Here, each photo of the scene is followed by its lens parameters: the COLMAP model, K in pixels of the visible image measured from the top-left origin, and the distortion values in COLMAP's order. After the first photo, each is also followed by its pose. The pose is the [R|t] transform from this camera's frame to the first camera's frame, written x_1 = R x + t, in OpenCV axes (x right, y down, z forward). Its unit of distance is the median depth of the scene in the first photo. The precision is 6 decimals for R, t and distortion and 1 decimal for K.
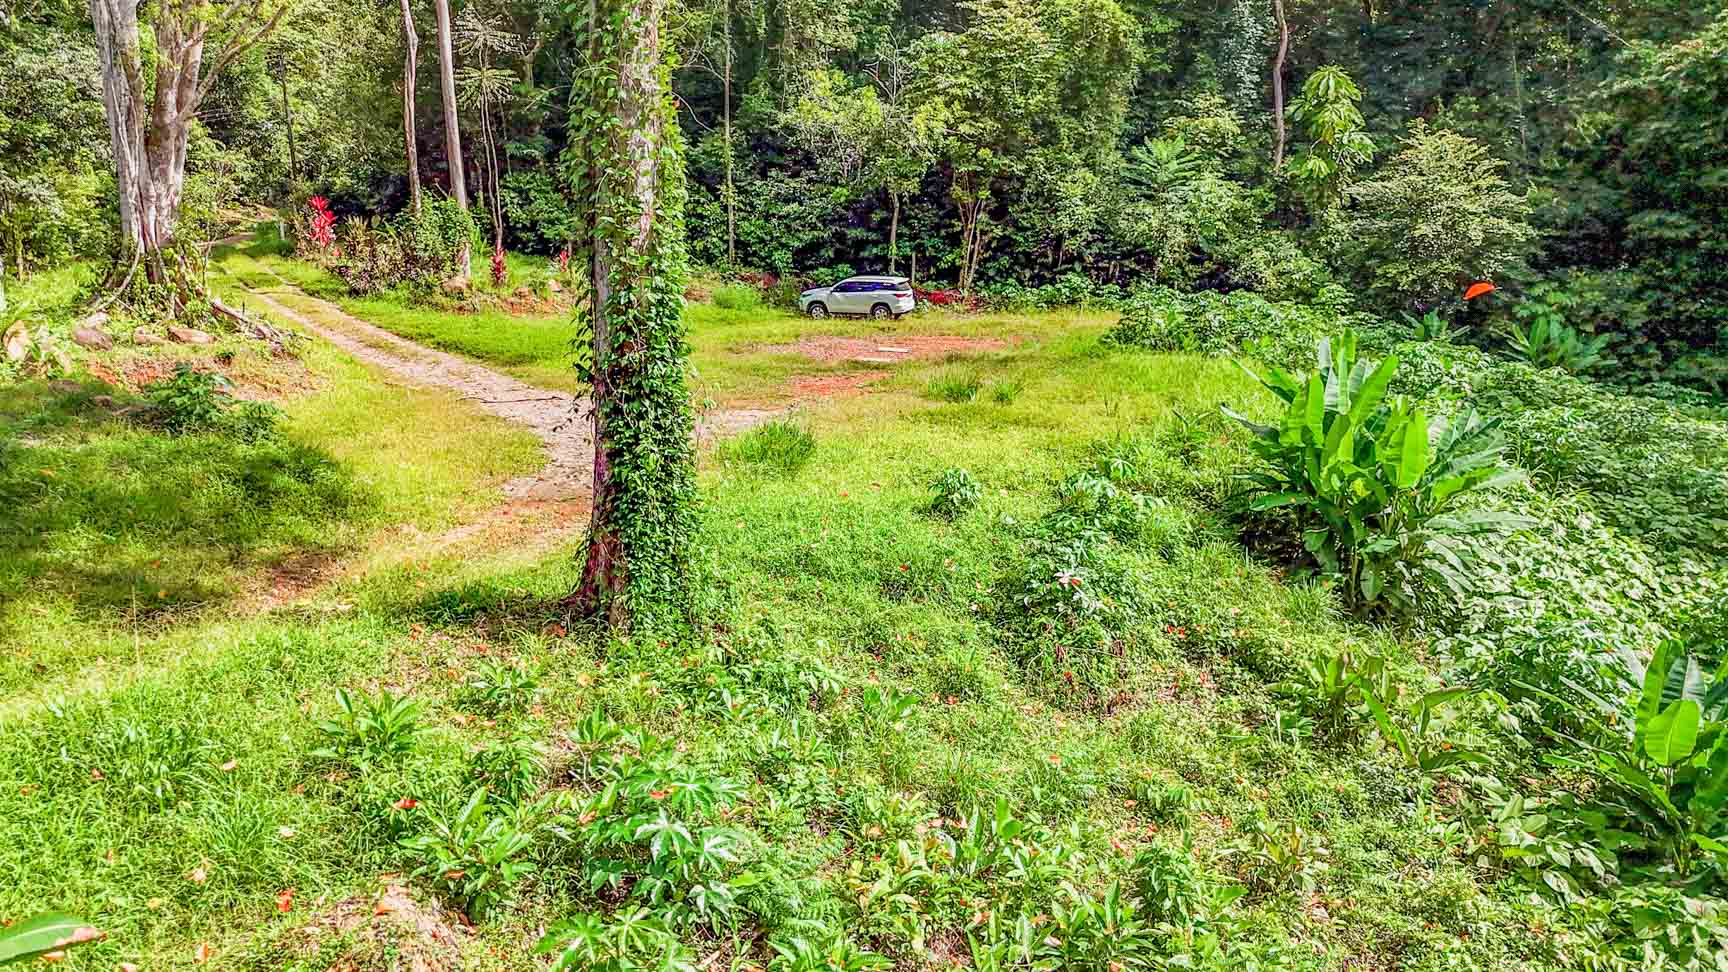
lens RADIAL K [[1275.0, 0, 855.4], [0, 1275.0, 486.7], [0, 0, 1]] dist [0.051664, -0.042279]
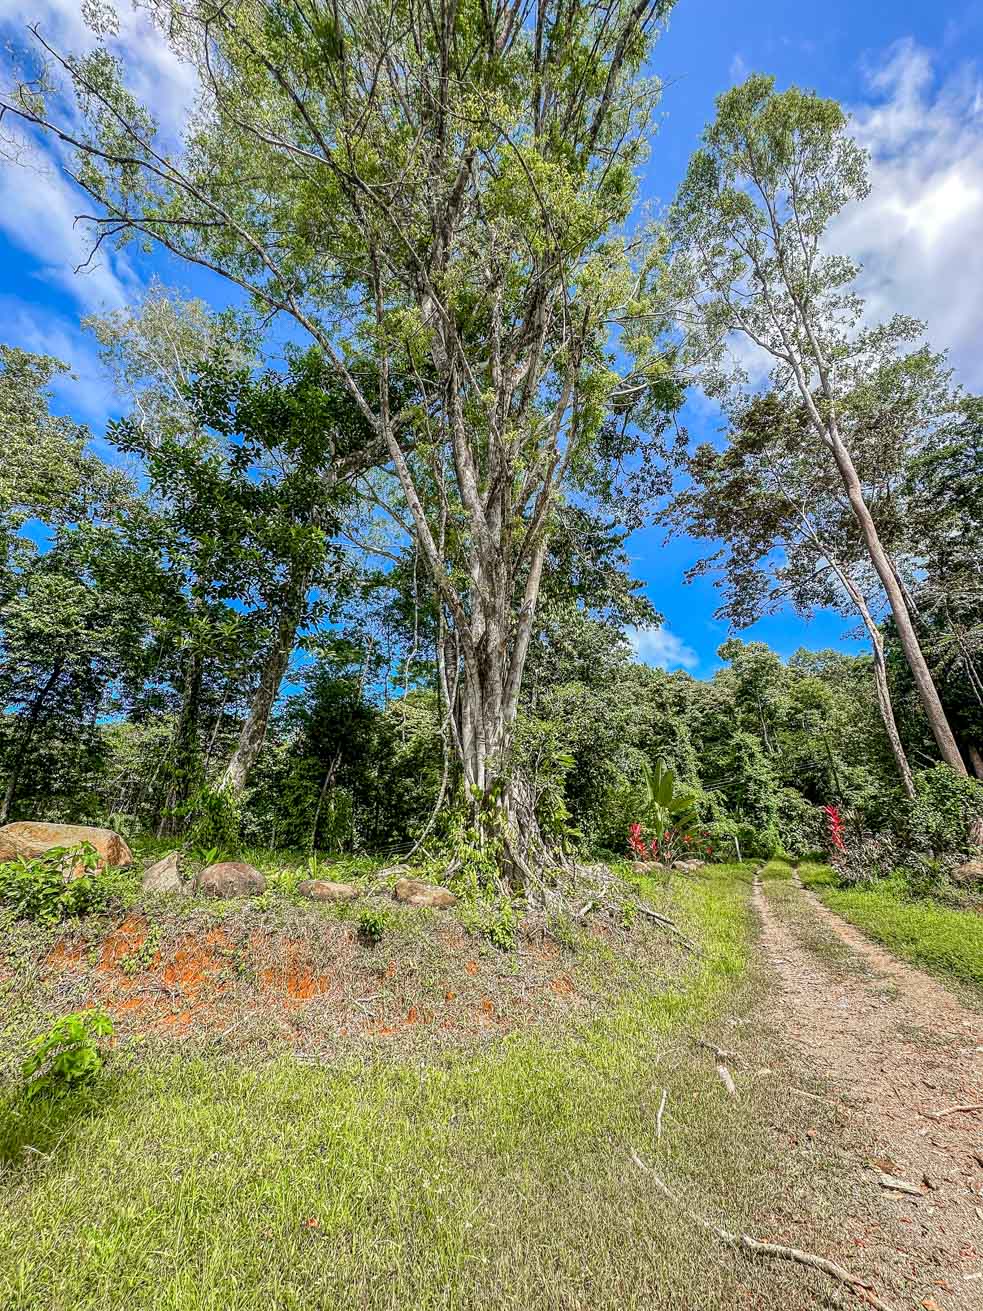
lens RADIAL K [[521.3, 0, 493.7], [0, 521.3, 658.9], [0, 0, 1]] dist [-0.003438, 0.000363]
pose [[0.478345, -0.339232, -0.810005, -0.127004], [-0.186192, 0.862228, -0.471058, -0.055865], [0.858207, 0.376144, 0.349280, 0.491794]]
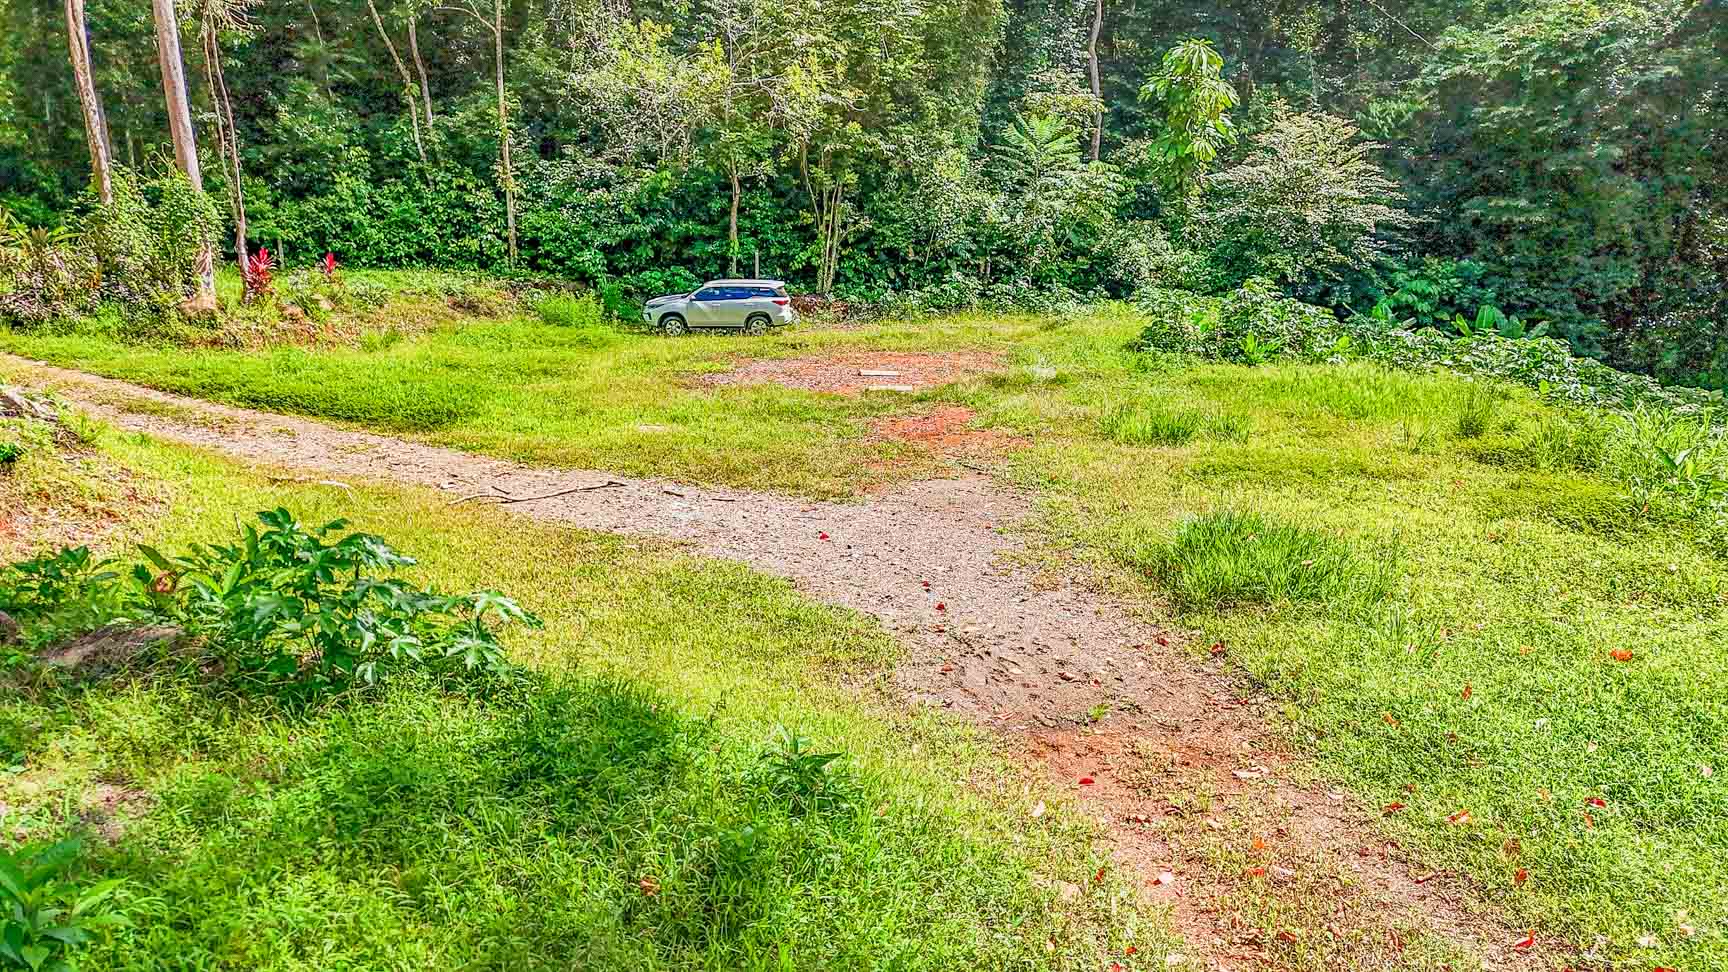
lens RADIAL K [[1275.0, 0, 871.1], [0, 1275.0, 490.2], [0, 0, 1]] dist [0.051664, -0.042279]
pose [[0.937901, -0.079025, 0.337782, -0.180313], [0.079187, 0.996771, 0.013322, -0.036637], [-0.337744, 0.014253, 0.941130, 0.215659]]
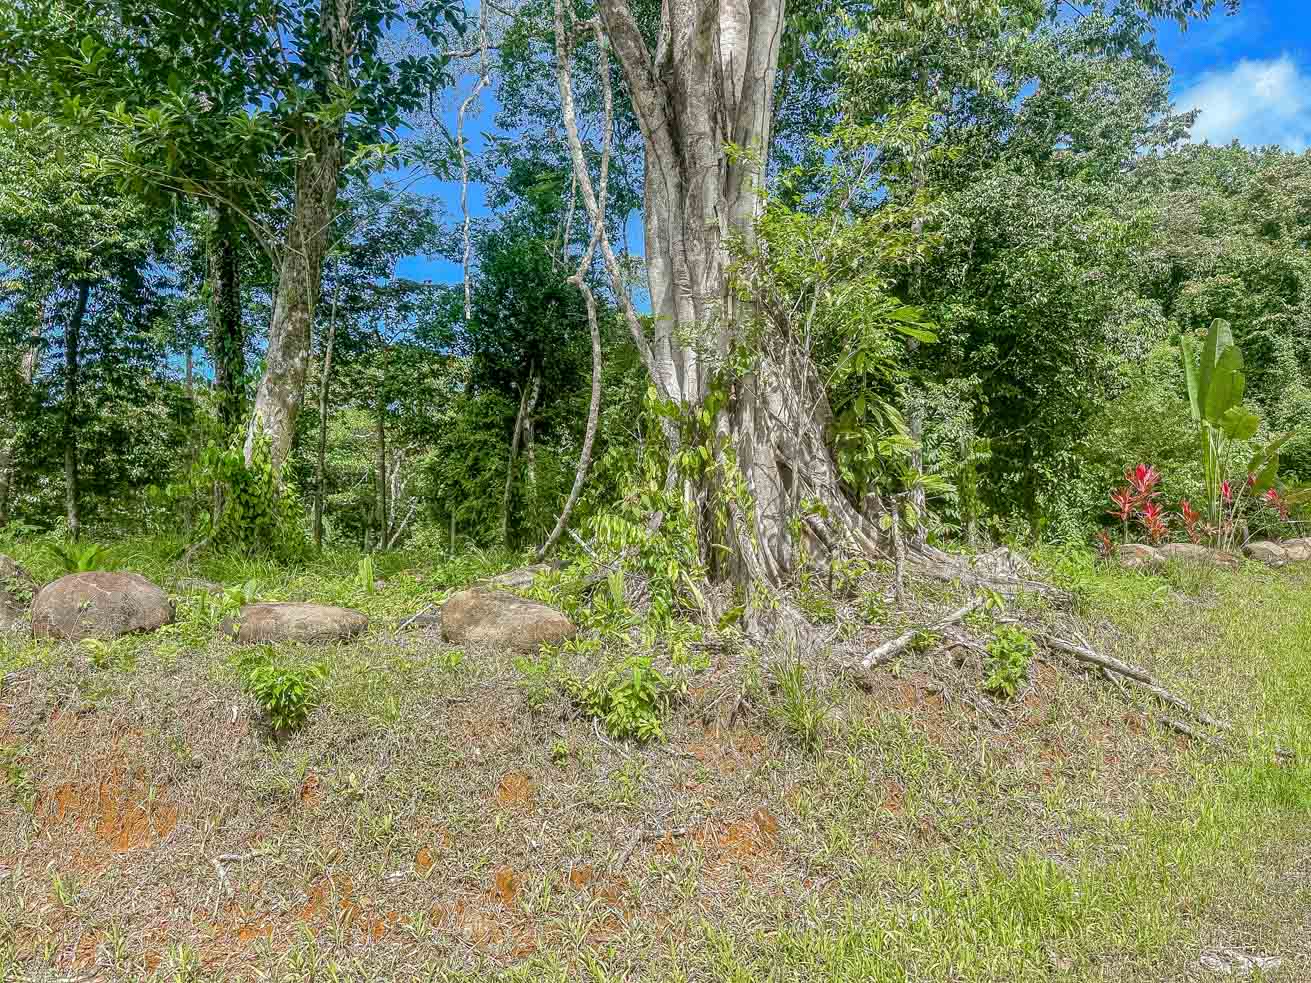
lens RADIAL K [[917.6, 0, 651.9], [0, 917.6, 522.1], [0, 0, 1]] dist [0.042047, -0.010923]
pose [[0.209712, -0.079773, -0.974504, -0.160178], [-0.179714, 0.976542, -0.118614, -0.066555], [0.961106, 0.200006, 0.190456, 0.546210]]
